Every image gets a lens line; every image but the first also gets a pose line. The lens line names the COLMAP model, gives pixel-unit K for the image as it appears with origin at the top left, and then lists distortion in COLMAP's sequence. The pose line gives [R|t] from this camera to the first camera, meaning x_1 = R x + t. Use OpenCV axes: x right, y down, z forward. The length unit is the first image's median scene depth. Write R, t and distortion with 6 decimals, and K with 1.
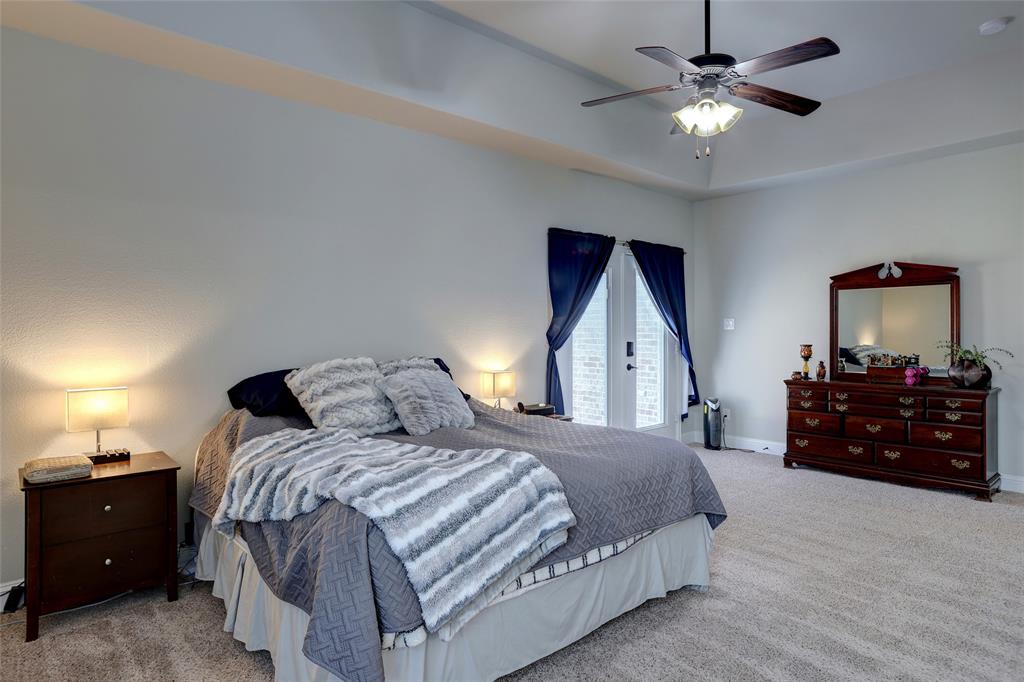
lens RADIAL K [[622.4, 0, 509.7], [0, 622.4, 306.2], [0, 0, 1]] dist [-0.066470, 0.000209]
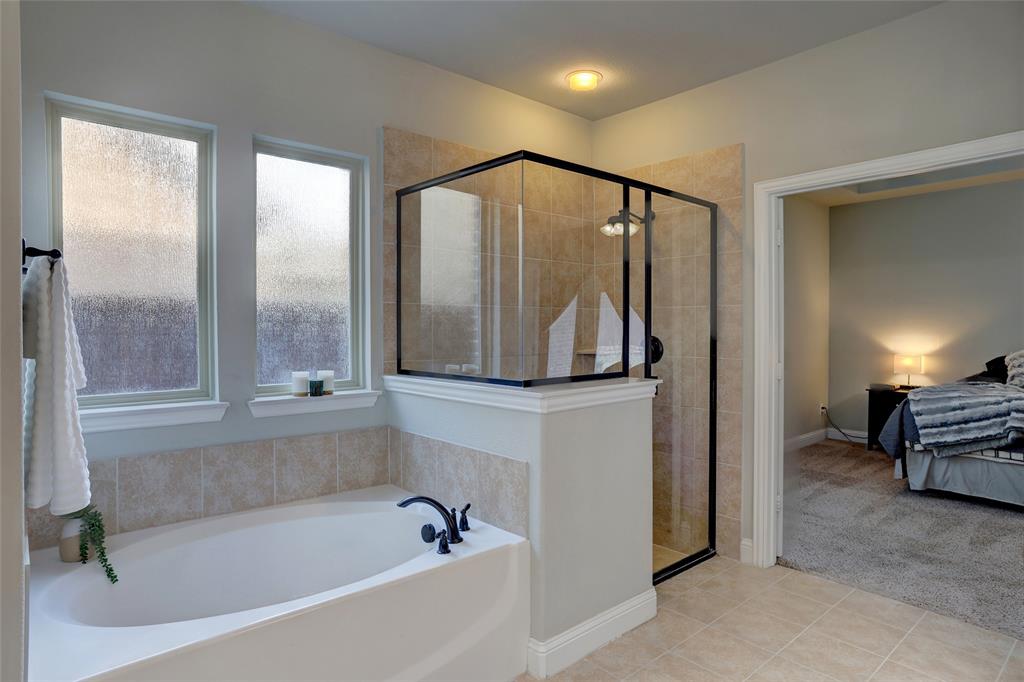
lens RADIAL K [[589.7, 0, 507.2], [0, 589.7, 333.0], [0, 0, 1]] dist [-0.064943, 0.041425]
pose [[-0.052847, 0.011395, -0.998538, 2.118725], [0.011144, 0.999879, 0.010821, 0.019654], [0.998540, -0.010556, -0.052967, -0.525832]]
